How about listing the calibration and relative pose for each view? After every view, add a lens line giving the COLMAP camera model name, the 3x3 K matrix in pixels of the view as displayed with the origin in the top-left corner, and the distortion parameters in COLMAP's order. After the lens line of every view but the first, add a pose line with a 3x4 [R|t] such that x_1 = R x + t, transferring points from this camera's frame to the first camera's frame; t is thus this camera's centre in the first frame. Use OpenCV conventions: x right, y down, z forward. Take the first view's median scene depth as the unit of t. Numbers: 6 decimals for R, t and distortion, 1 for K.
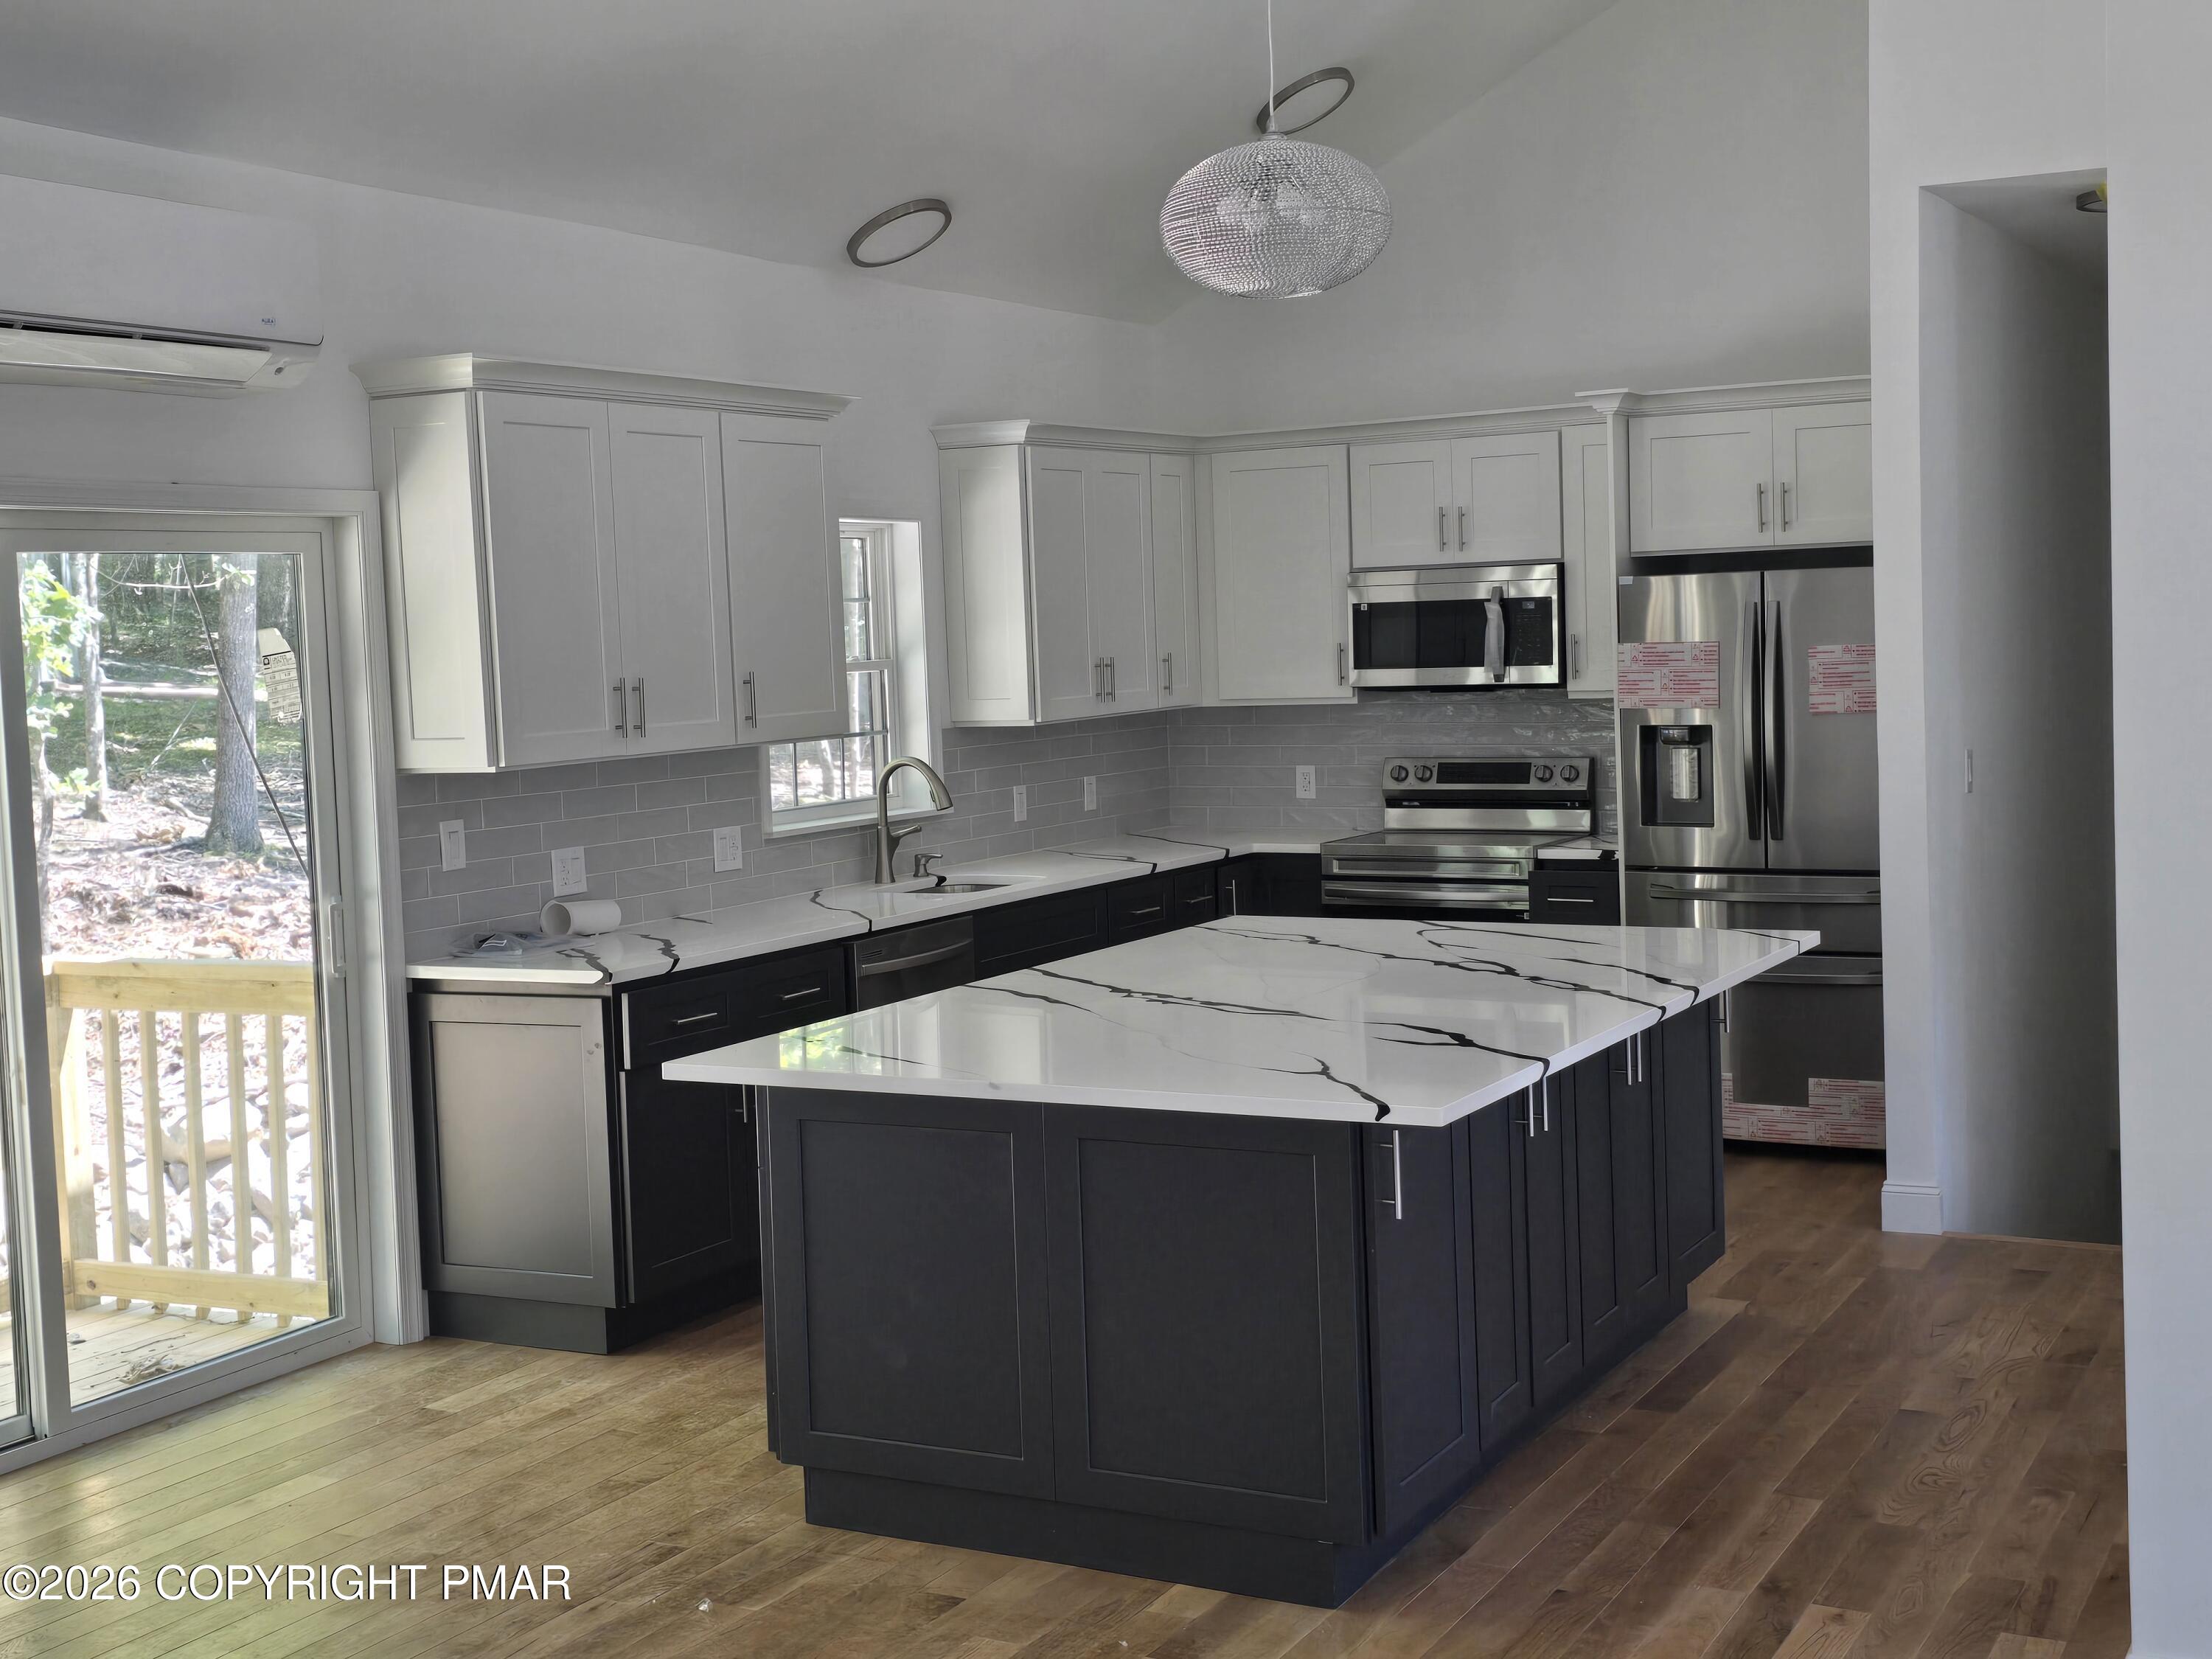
lens RADIAL K [[2621.3, 0, 1087.8], [0, 2621.3, 808.0], [0, 0, 1]] dist [0.074233, 0.000000]
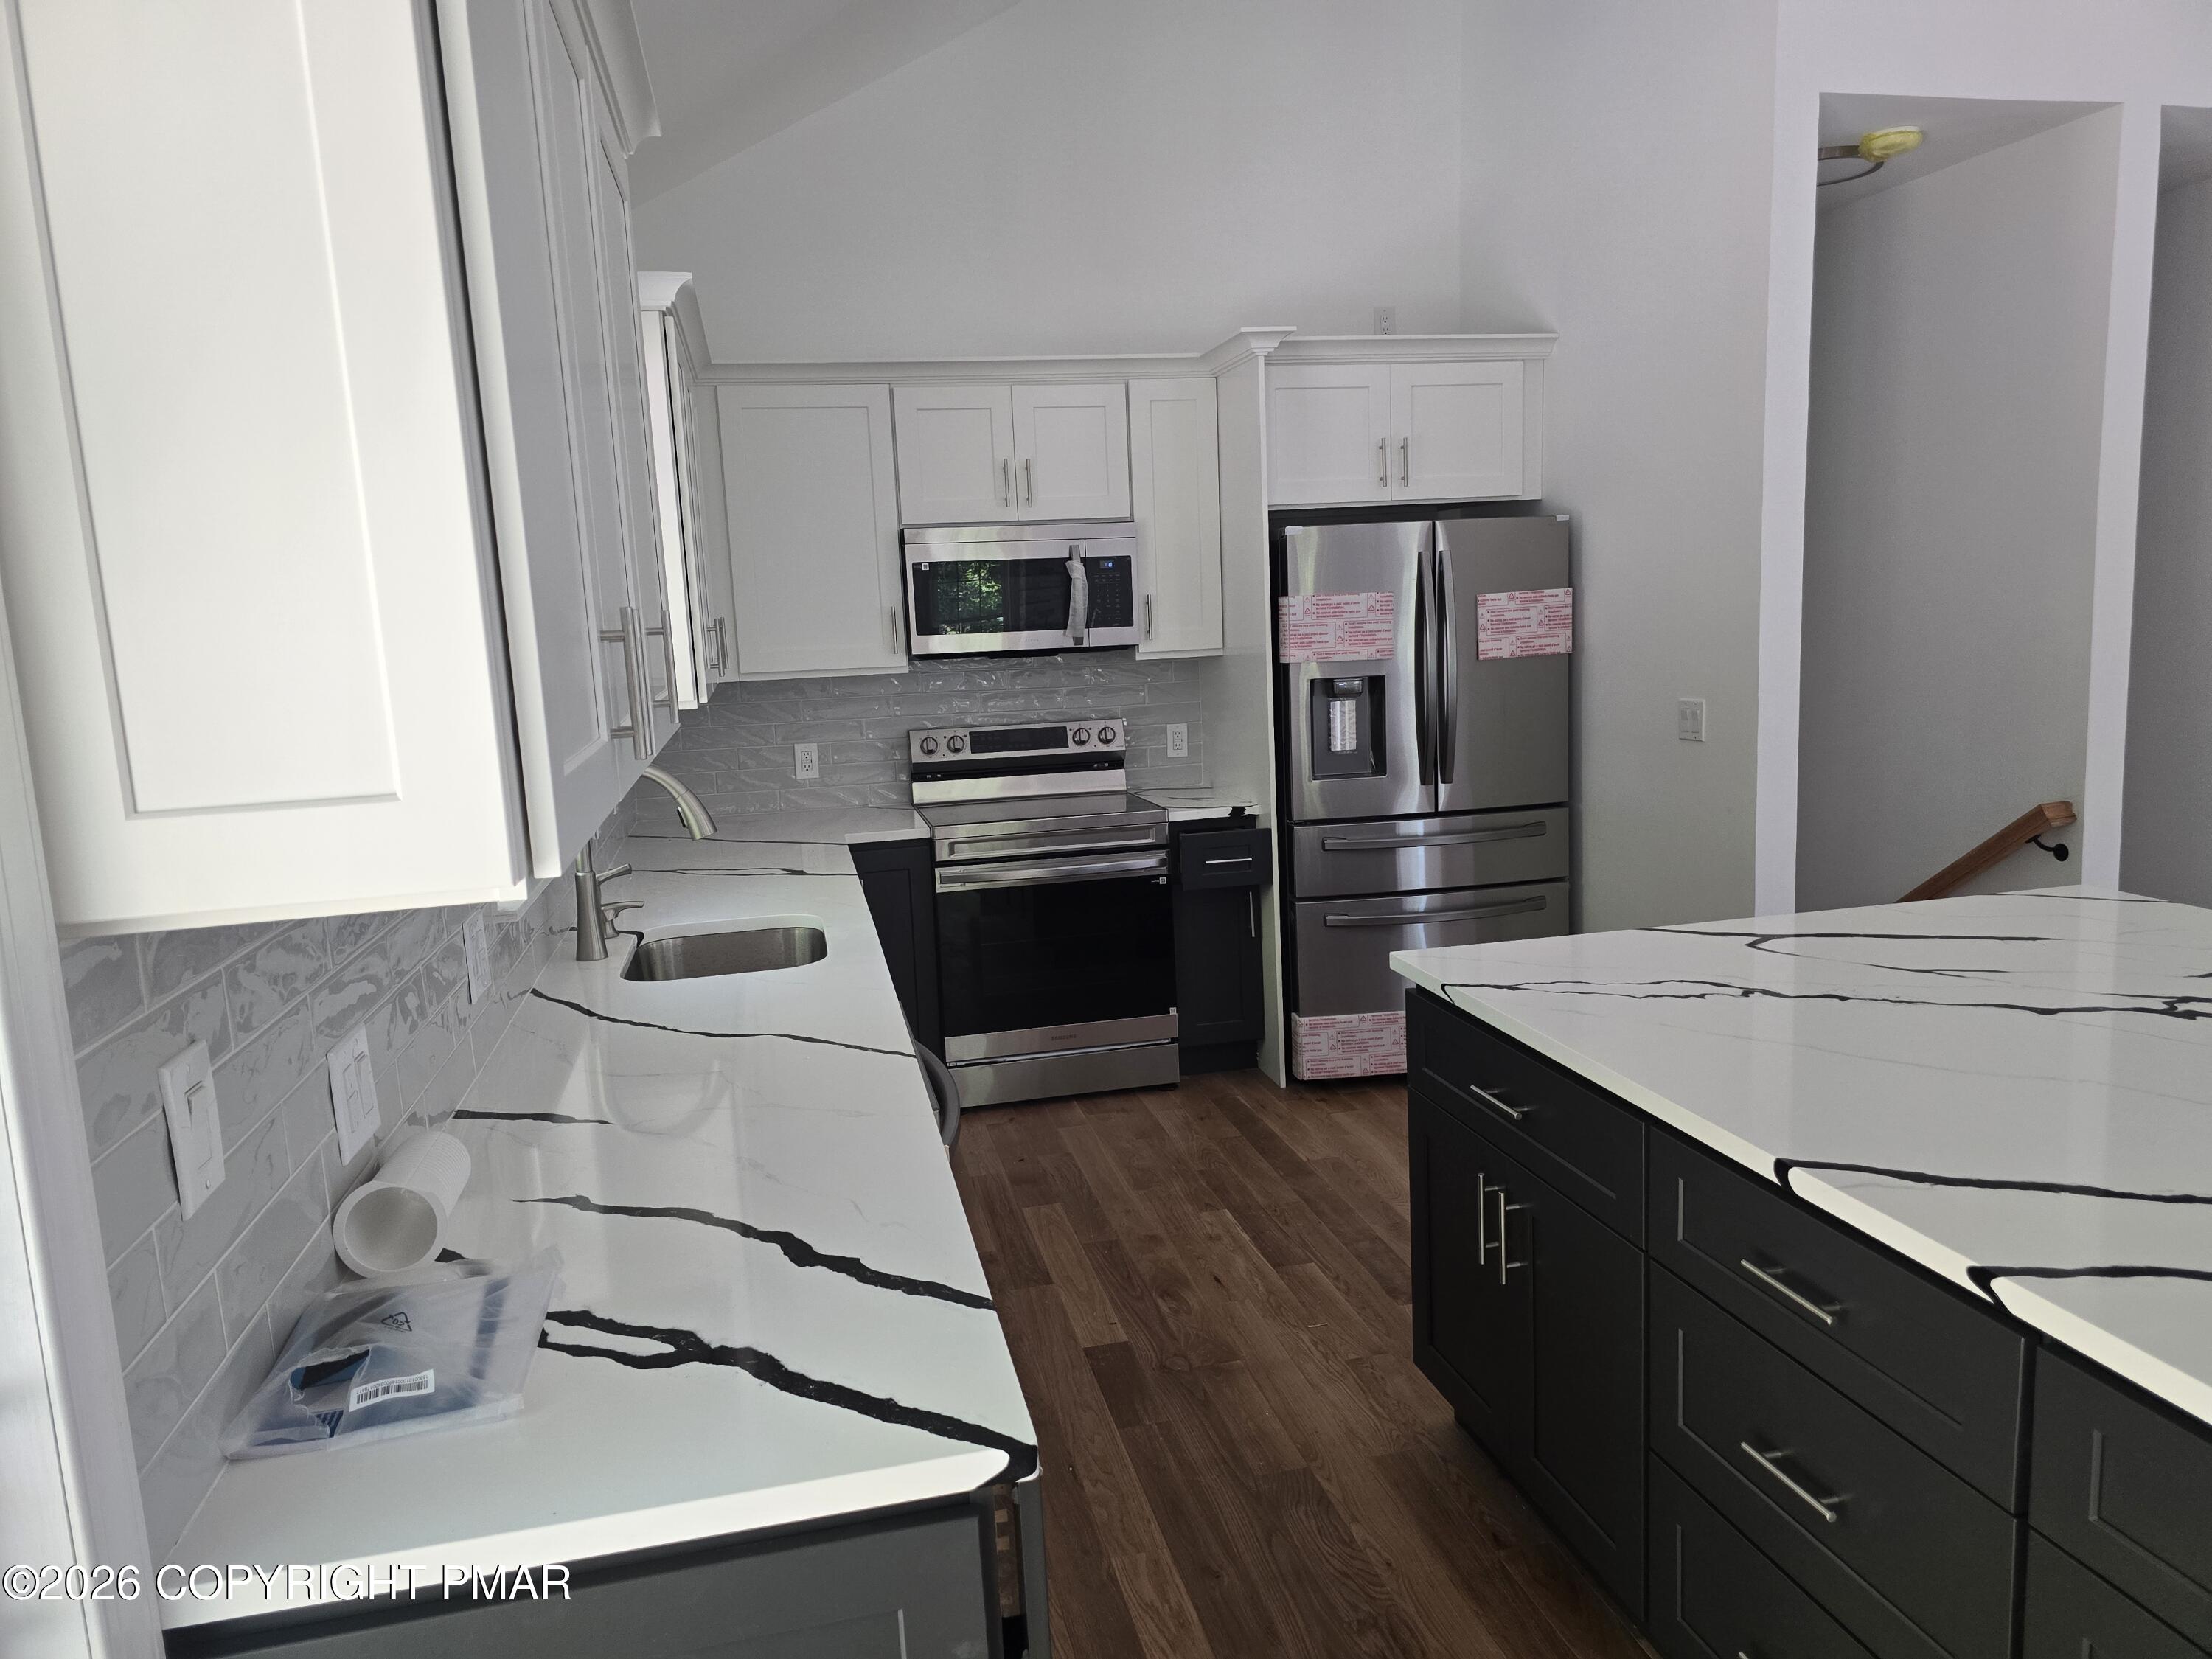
lens RADIAL K [[1489.0, 0, 1106.3], [0, 1489.0, 822.7], [0, 0, 1]] dist [0.058866, -0.050939]
pose [[0.747558, -0.097856, 0.656949, -0.212838], [0.065214, 0.995122, 0.074020, -0.023311], [-0.660988, -0.012492, 0.750293, 0.602917]]
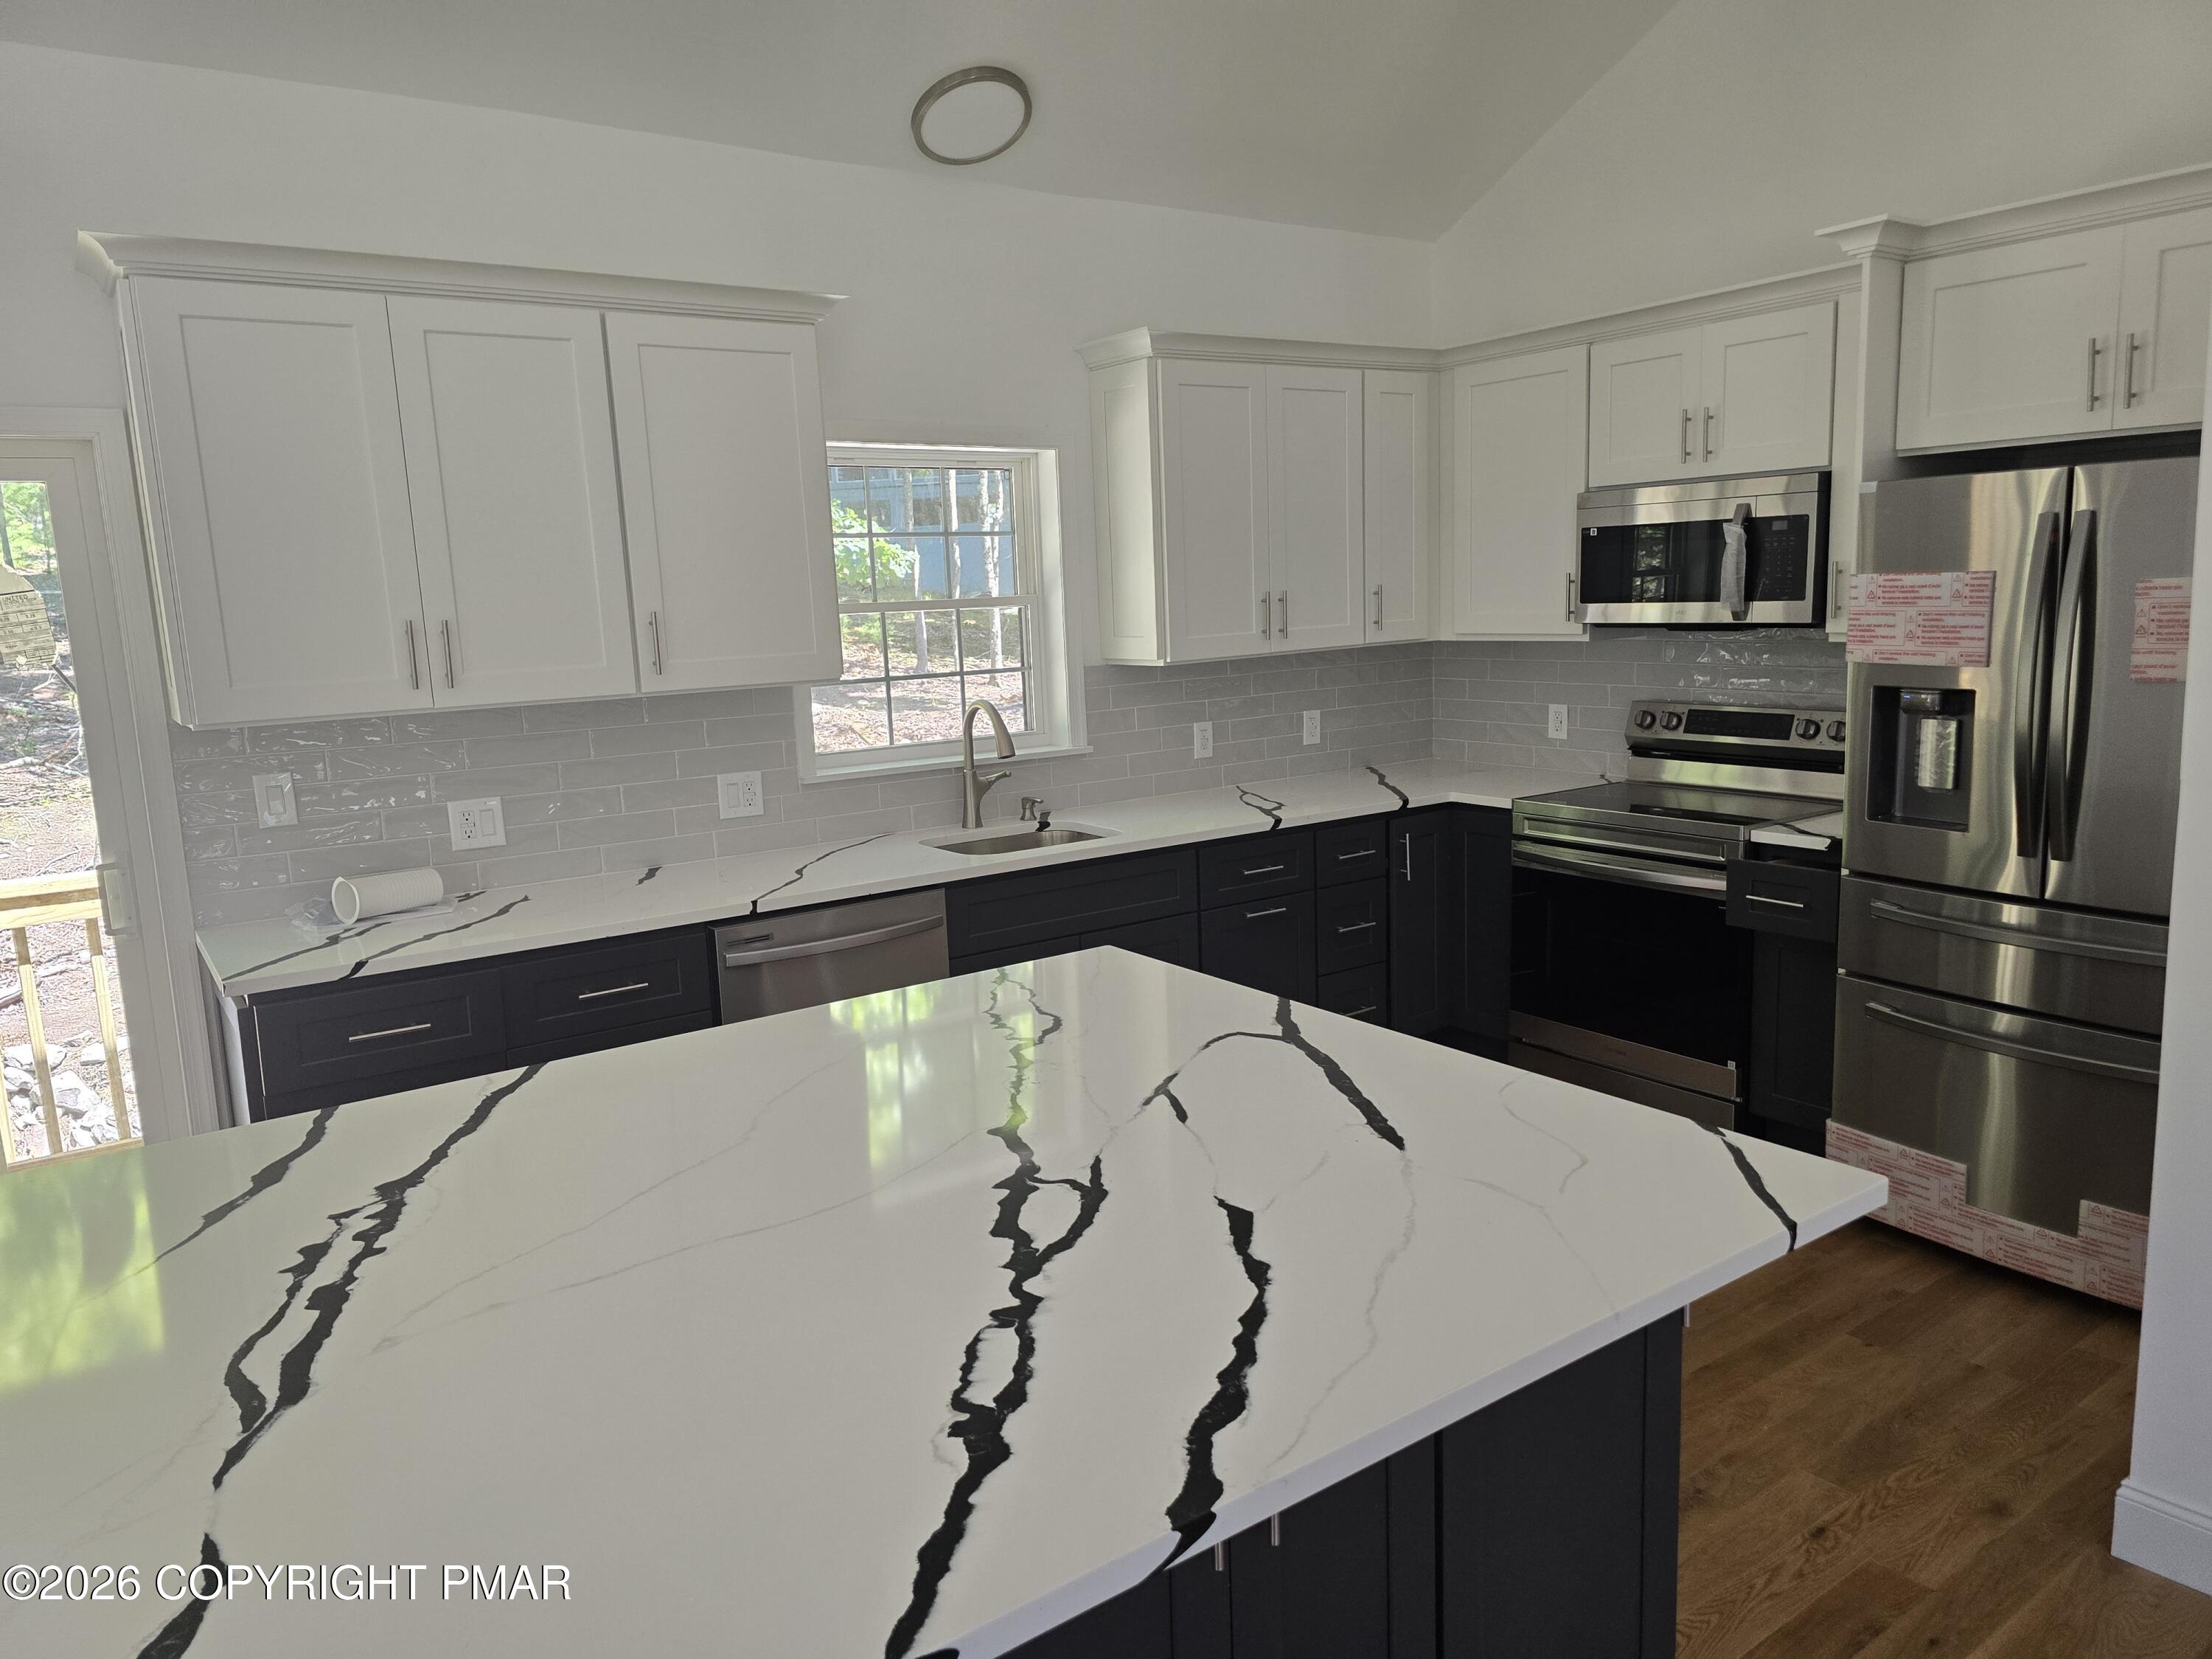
lens RADIAL K [[1489.0, 0, 1087.9], [0, 1489.0, 822.7], [0, 0, 1]] dist [0.058866, -0.050939]
pose [[0.899956, 0.069317, -0.430436, 0.188104], [-0.023128, 0.993480, 0.111634, -0.033994], [0.435368, -0.090510, 0.895691, 0.496436]]
